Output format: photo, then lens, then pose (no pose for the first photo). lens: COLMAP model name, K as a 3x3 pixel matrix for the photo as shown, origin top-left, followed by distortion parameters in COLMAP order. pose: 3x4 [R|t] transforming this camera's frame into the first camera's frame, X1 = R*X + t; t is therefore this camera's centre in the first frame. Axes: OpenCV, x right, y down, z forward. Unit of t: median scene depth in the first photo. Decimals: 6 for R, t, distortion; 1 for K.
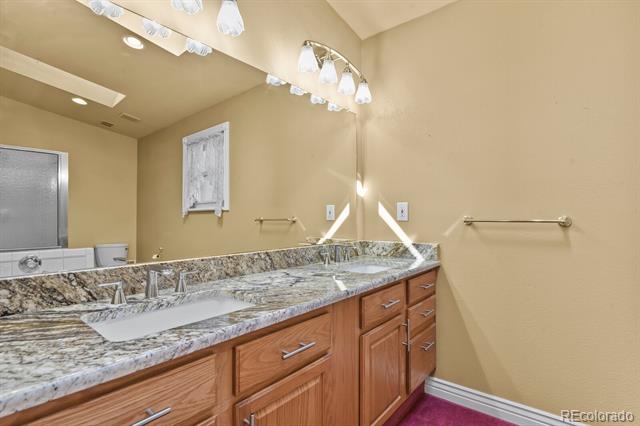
lens RADIAL K [[312.2, 0, 321.5], [0, 312.2, 216.9], [0, 0, 1]] dist [0.002152, -0.000031]
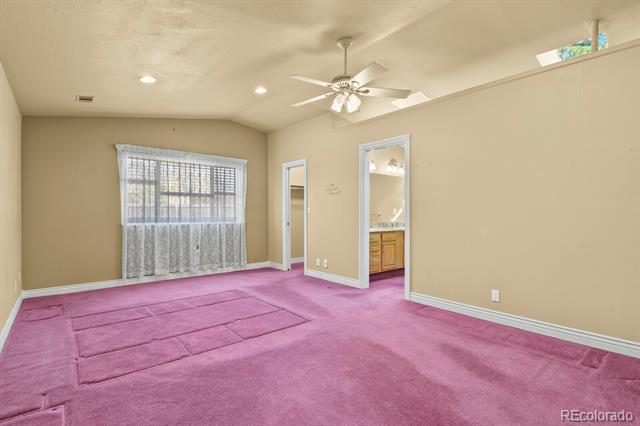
lens RADIAL K [[312.2, 0, 321.5], [0, 312.2, 216.9], [0, 0, 1]] dist [0.002152, -0.000031]
pose [[0.986654, -0.003364, -0.162798, -0.167851], [0.002929, 0.999991, -0.002915, 0.041627], [0.162806, 0.002399, 0.986655, -1.942705]]
